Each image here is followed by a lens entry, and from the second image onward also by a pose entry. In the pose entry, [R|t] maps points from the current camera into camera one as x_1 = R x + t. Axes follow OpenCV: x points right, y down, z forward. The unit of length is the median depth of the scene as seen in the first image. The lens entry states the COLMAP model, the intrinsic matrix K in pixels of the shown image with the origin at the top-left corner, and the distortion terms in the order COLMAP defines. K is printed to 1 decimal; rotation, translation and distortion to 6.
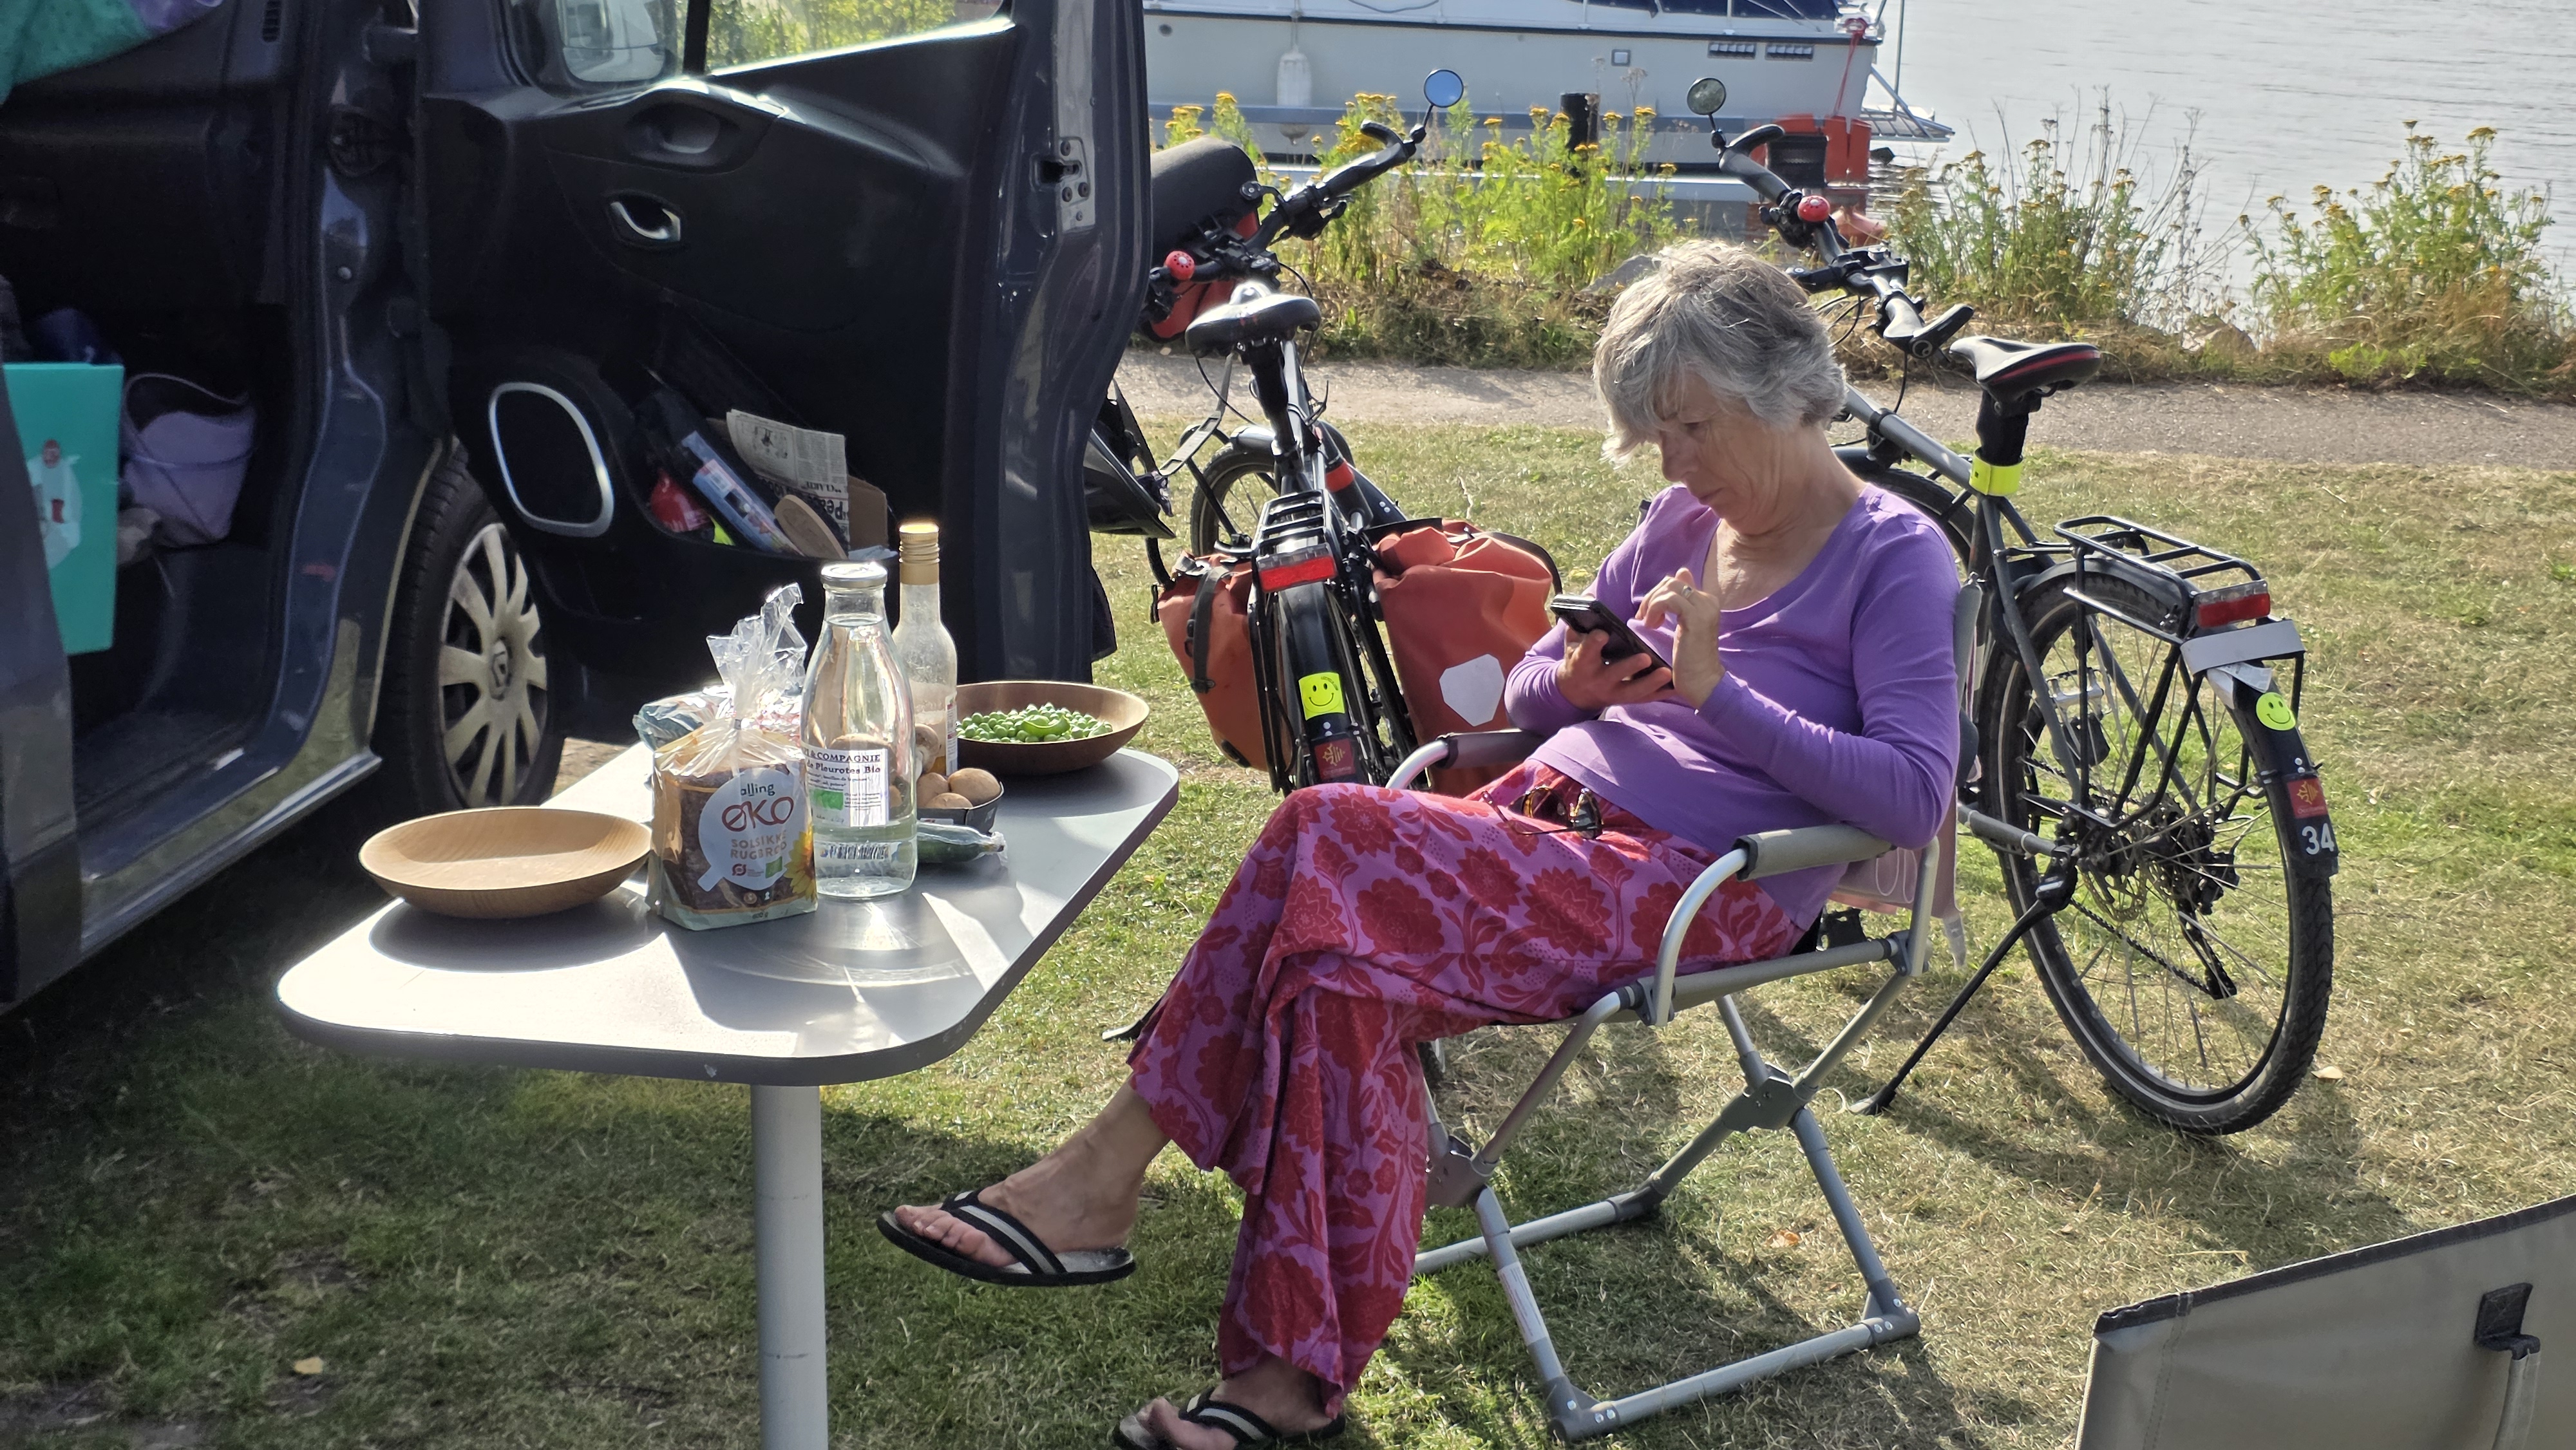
lens RADIAL K [[3401.8, 0, 1286.7], [0, 3401.8, 741.3], [0, 0, 1]] dist [0.122174, 0.000000]
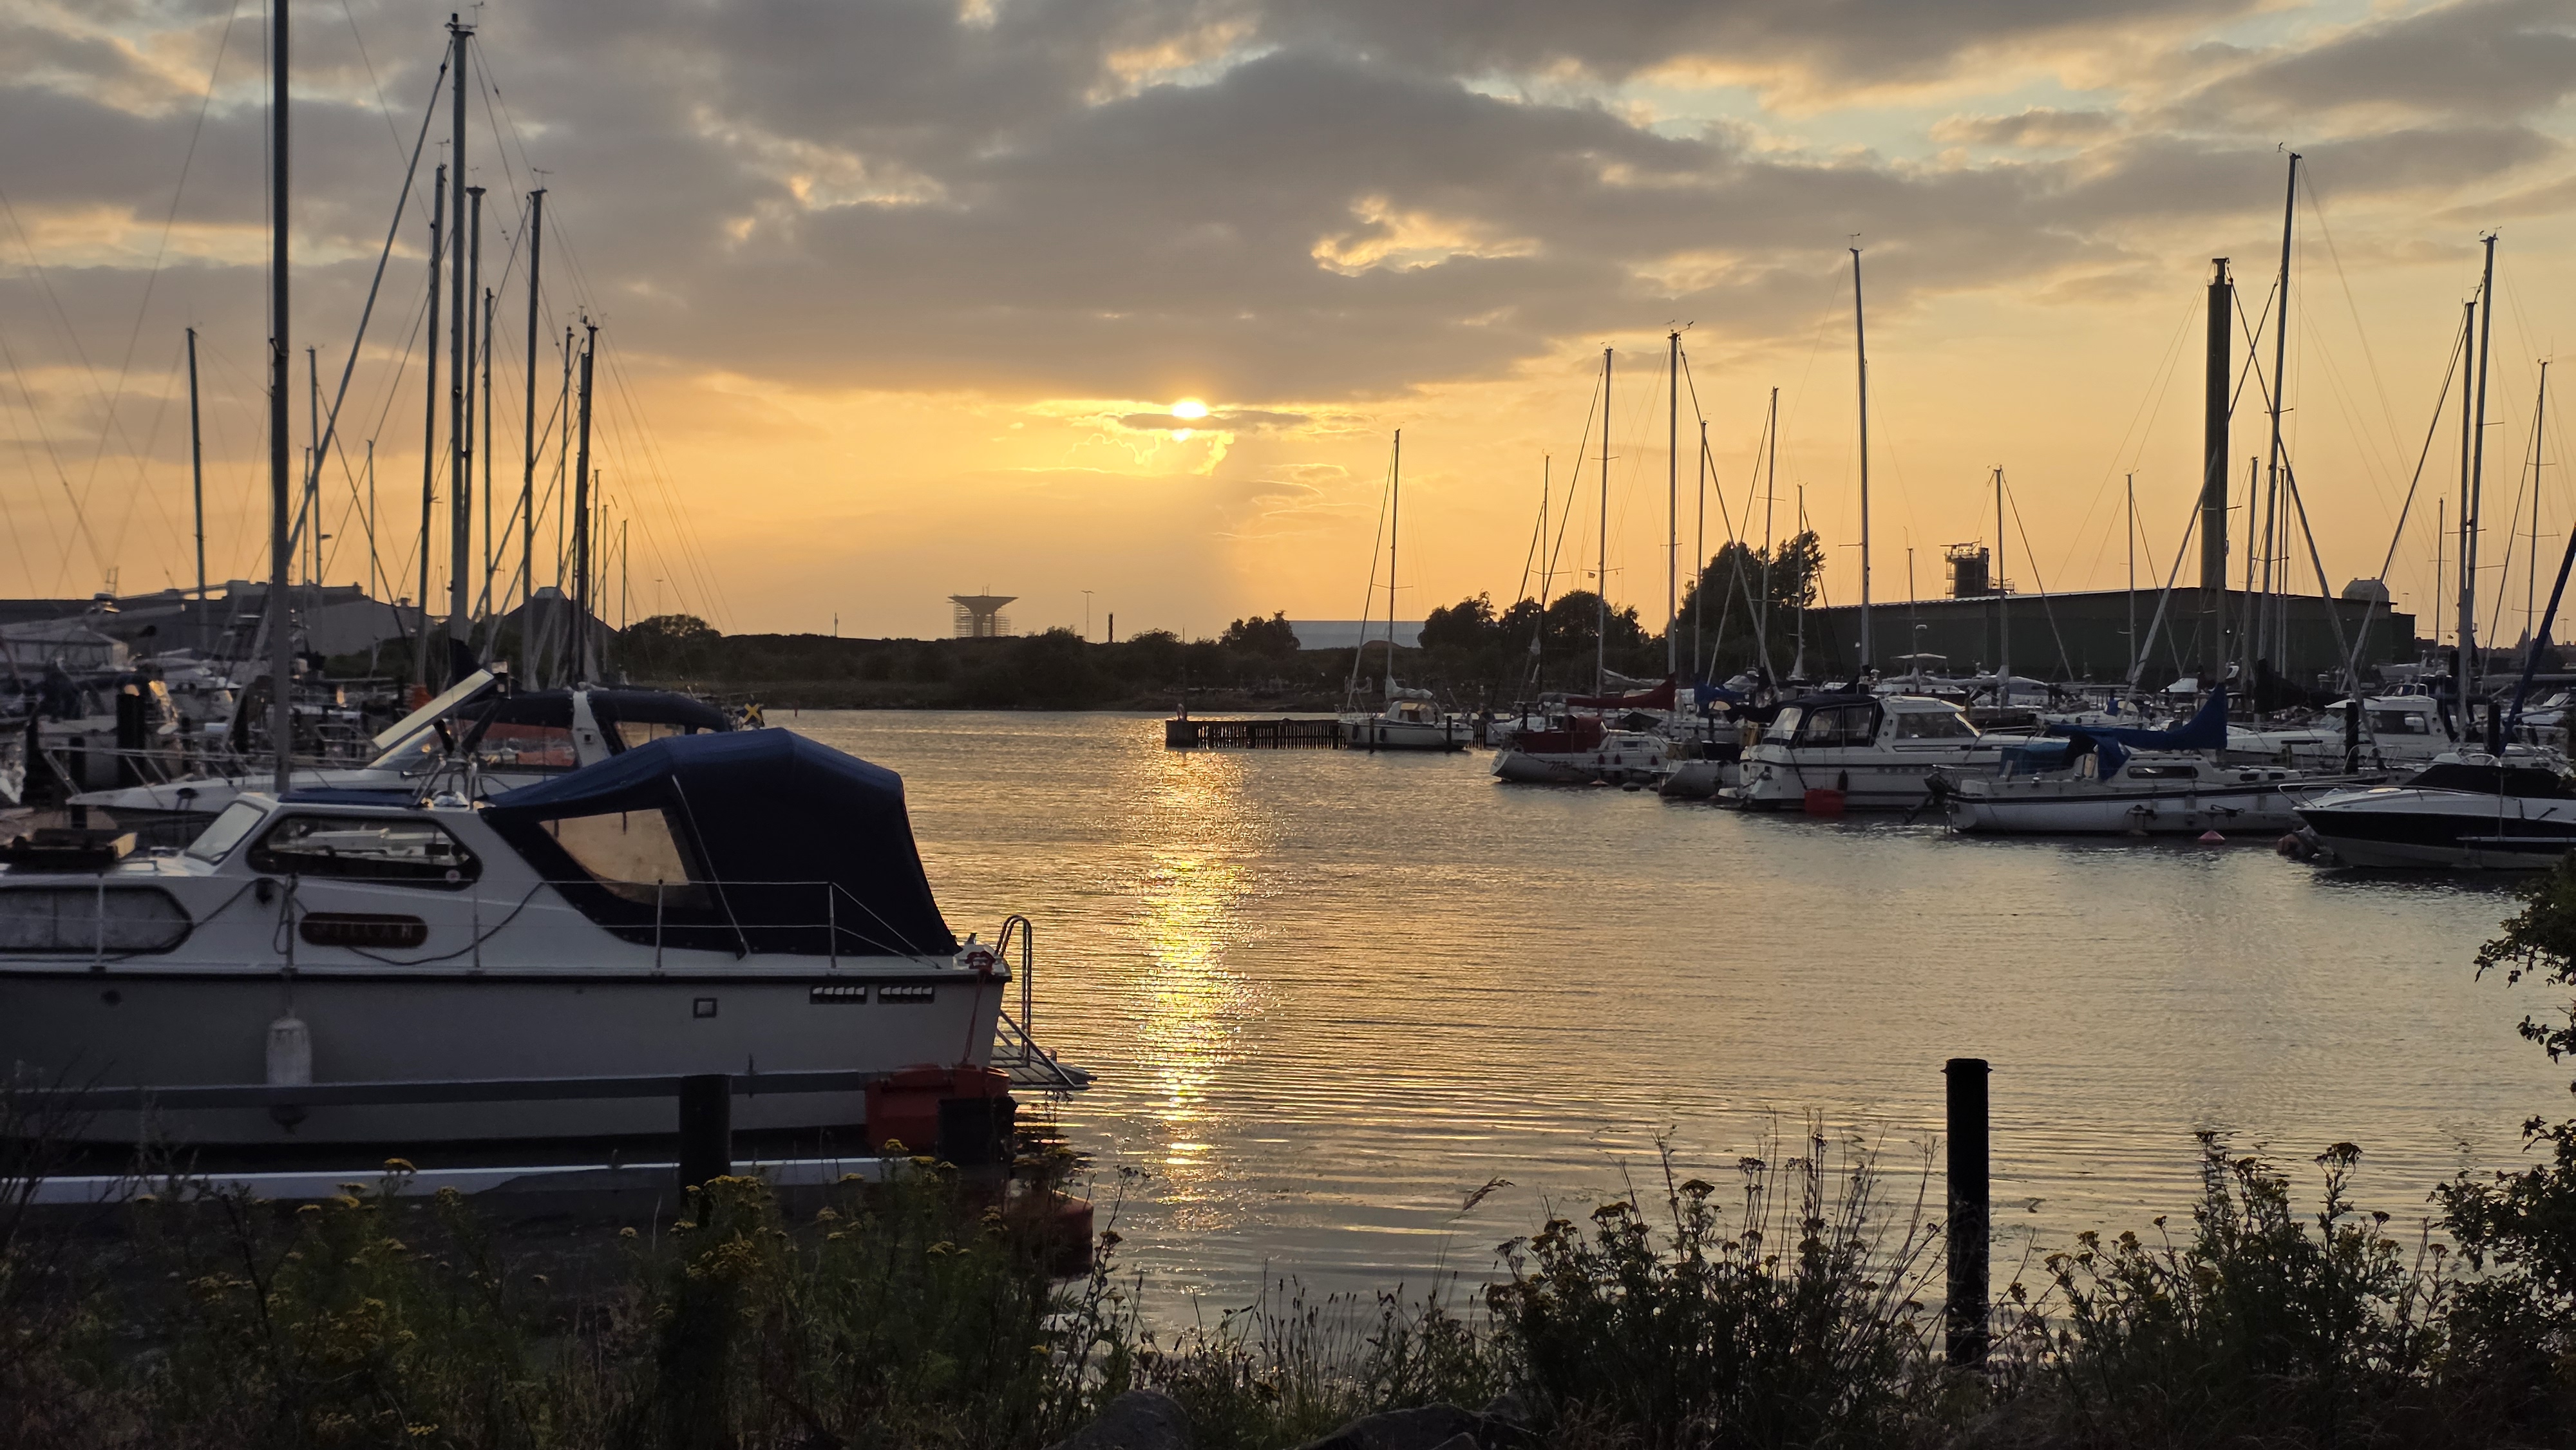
lens RADIAL K [[3401.8, 0, 1282.7], [0, 3401.8, 735.1], [0, 0, 1]] dist [0.122174, 0.000000]
pose [[0.946337, -0.015223, 0.322822, -0.176366], [0.098503, 0.964948, -0.243254, -0.254759], [-0.307804, 0.261999, 0.914666, 0.967280]]
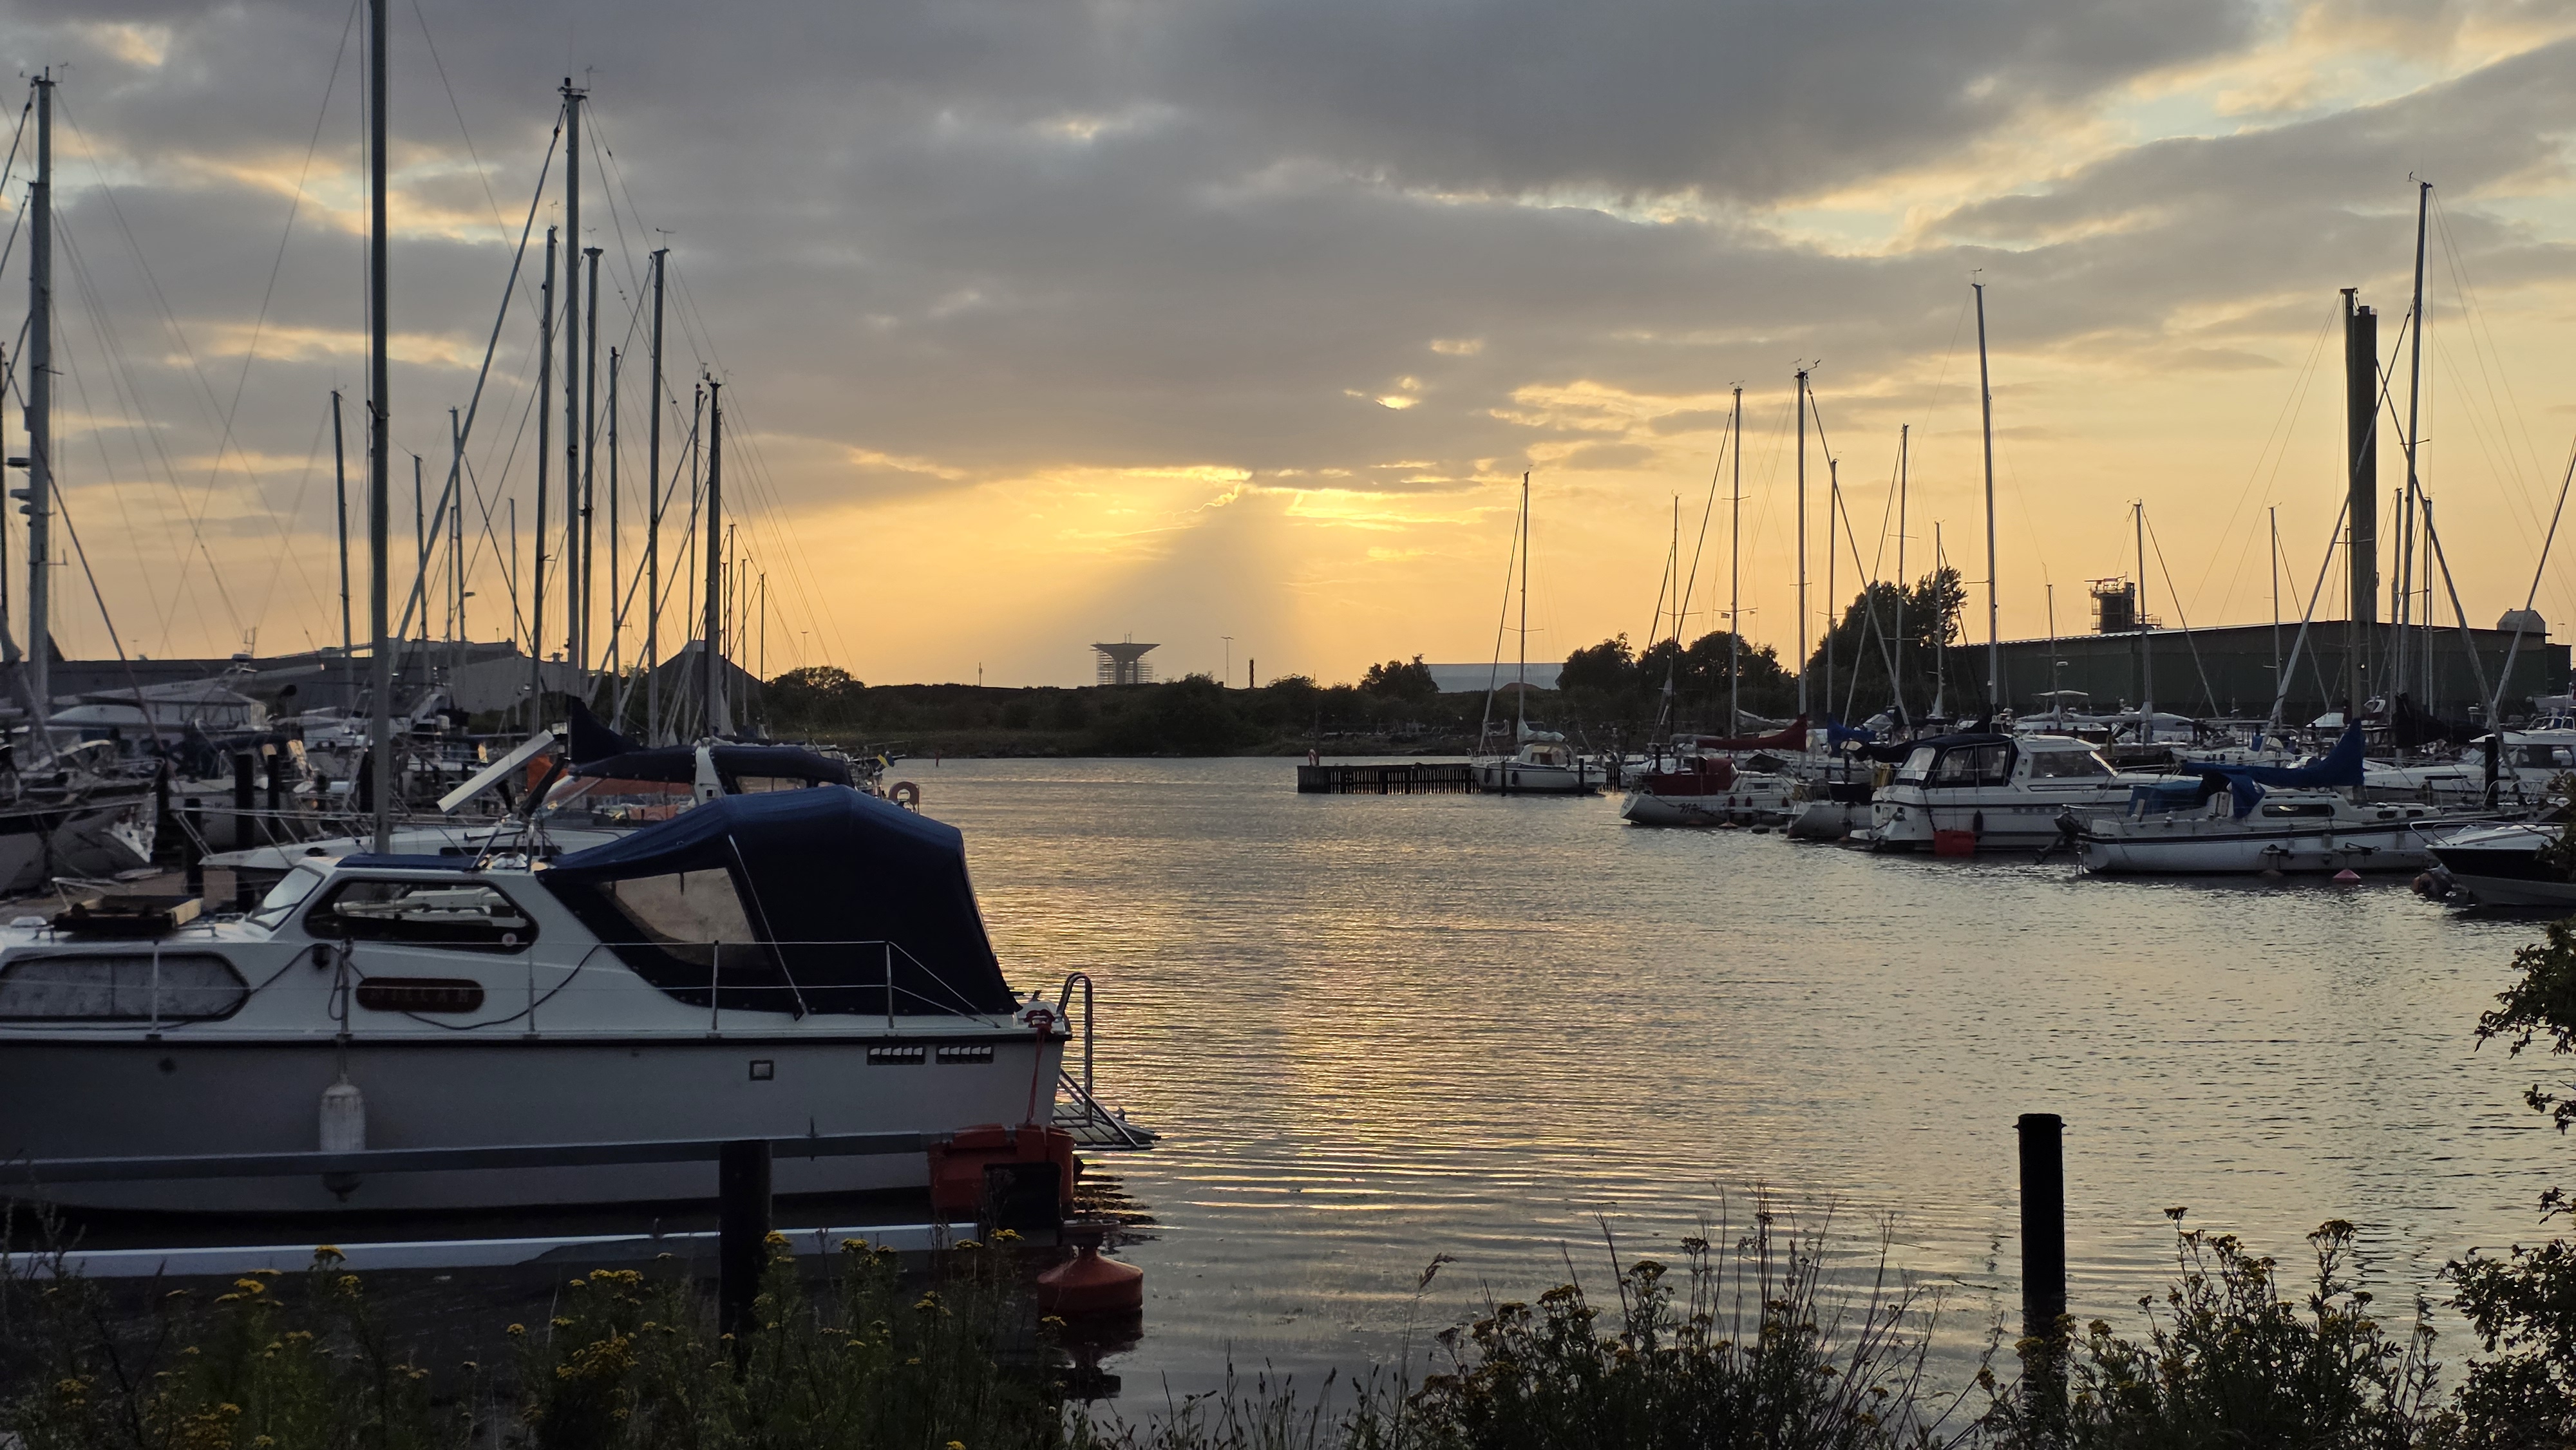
lens RADIAL K [[3401.8, 0, 1296.1], [0, 3401.8, 710.0], [0, 0, 1]] dist [0.122174, 0.000000]
pose [[0.958059, -0.020008, 0.285872, -0.054734], [0.099582, 0.958638, -0.266641, -0.269288], [-0.268713, 0.283926, 0.920424, 0.988988]]
